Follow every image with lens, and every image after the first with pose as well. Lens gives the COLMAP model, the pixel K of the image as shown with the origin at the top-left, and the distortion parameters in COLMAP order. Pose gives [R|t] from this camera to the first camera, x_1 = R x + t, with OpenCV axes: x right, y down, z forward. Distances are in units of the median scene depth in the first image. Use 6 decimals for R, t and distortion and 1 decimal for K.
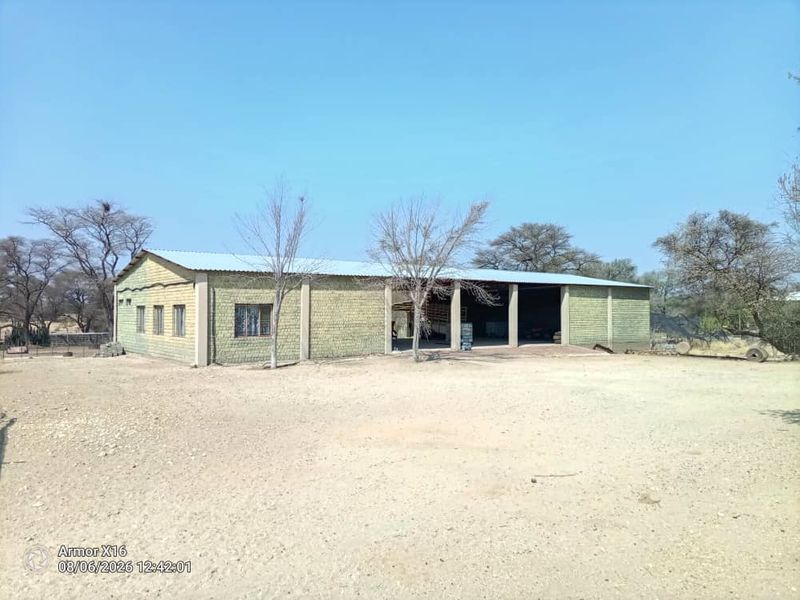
lens RADIAL K [[590.0, 0, 397.6], [0, 590.0, 298.6], [0, 0, 1]] dist [0.068891, -0.080559]
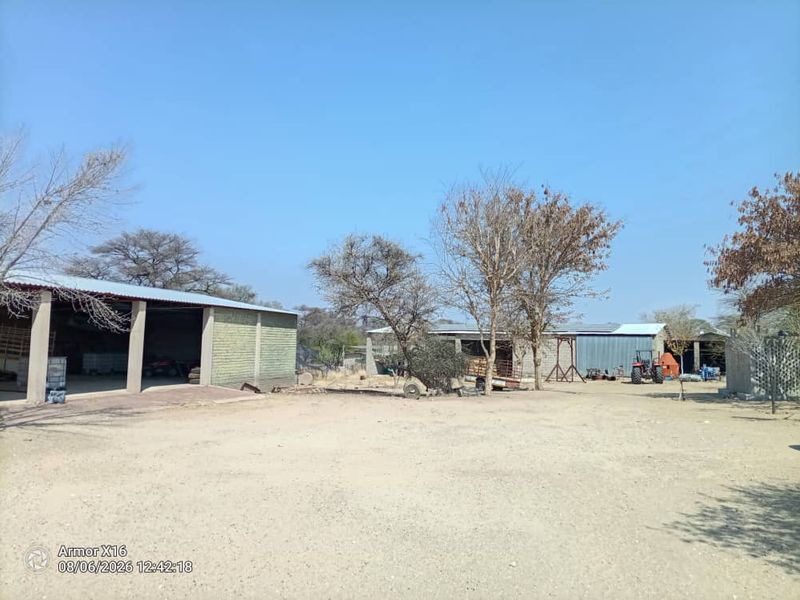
lens RADIAL K [[590.0, 0, 397.6], [0, 590.0, 298.6], [0, 0, 1]] dist [0.068891, -0.080559]
pose [[0.796694, 0.061304, 0.601266, 0.015180], [-0.033743, 0.997802, -0.057023, 0.002632], [-0.603440, 0.025141, 0.797012, 0.234118]]
